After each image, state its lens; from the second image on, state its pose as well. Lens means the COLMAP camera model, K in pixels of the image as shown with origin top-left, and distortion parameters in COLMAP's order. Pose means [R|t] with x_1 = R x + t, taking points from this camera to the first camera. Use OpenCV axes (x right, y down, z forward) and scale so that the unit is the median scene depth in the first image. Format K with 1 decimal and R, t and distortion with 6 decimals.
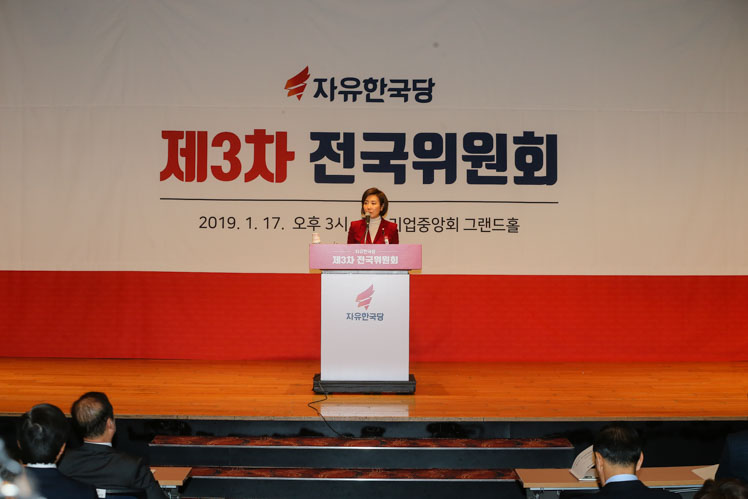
lens RADIAL K [[1564.0, 0, 374.0], [0, 1564.0, 249.5], [0, 0, 1]] dist [-0.105007, -3.064842]
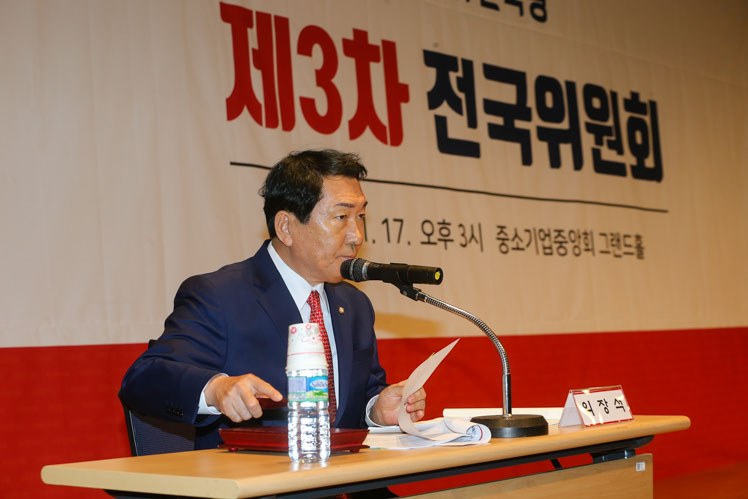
lens RADIAL K [[1564.0, 0, 374.0], [0, 1564.0, 249.5], [0, 0, 1]] dist [-0.105007, -3.064842]
pose [[0.620652, 0.017780, 0.783885, -0.432238], [0.060395, 0.995689, -0.070403, 0.020814], [-0.781757, 0.091038, 0.616902, 0.716678]]
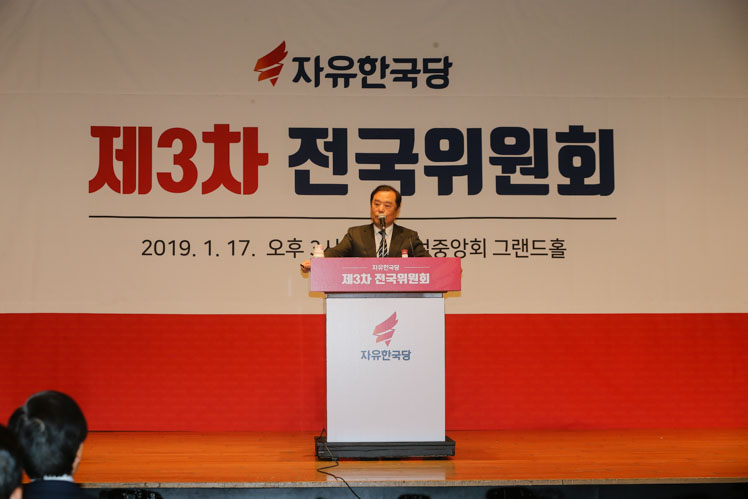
lens RADIAL K [[1970.7, 0, 374.0], [0, 1970.7, 249.5], [0, 0, 1]] dist [-0.116910, 0.472199]
pose [[0.998778, -0.008022, 0.048770, -0.046519], [0.010654, 0.998486, -0.053957, 0.035468], [-0.048263, 0.054410, 0.997352, 0.051943]]
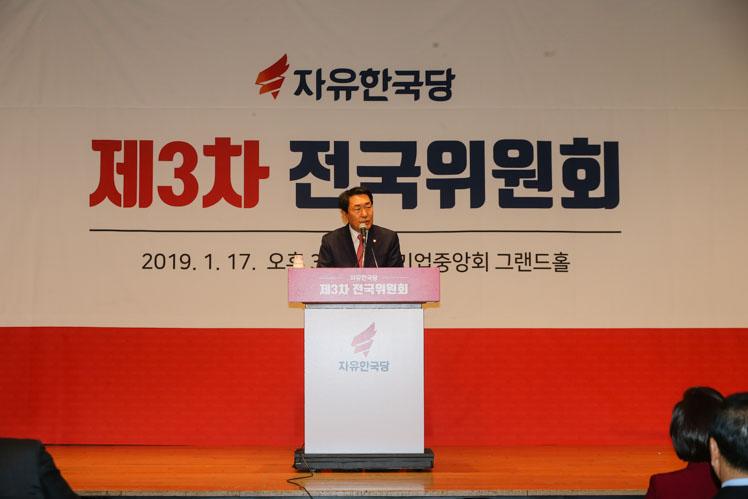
lens RADIAL K [[1970.7, 0, 374.0], [0, 1970.7, 249.5], [0, 0, 1]] dist [-0.116910, 0.472199]
pose [[0.999969, -0.007741, -0.001303, 0.000506], [0.007633, 0.997588, -0.068986, 0.042768], [0.001834, 0.068974, 0.997617, 0.057946]]
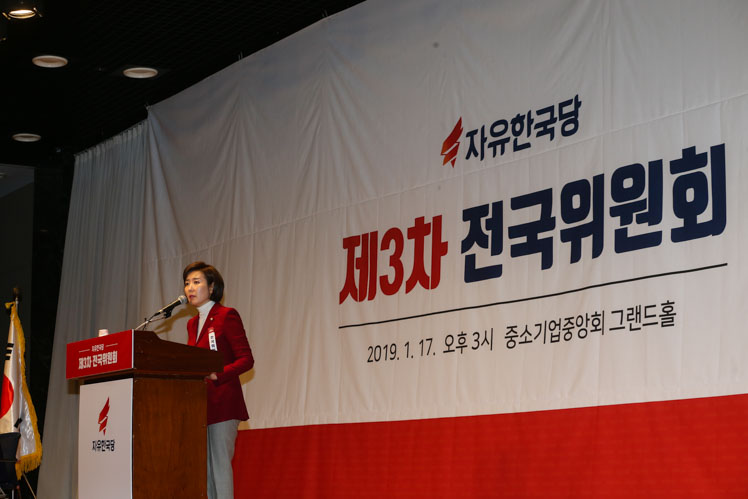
lens RADIAL K [[1564.0, 0, 374.0], [0, 1564.0, 249.5], [0, 0, 1]] dist [-0.105007, -3.064842]
pose [[0.533789, -0.139278, -0.834069, 0.505606], [-0.011055, 0.985109, -0.171575, 0.059339], [0.845546, 0.100805, 0.524300, 0.611378]]
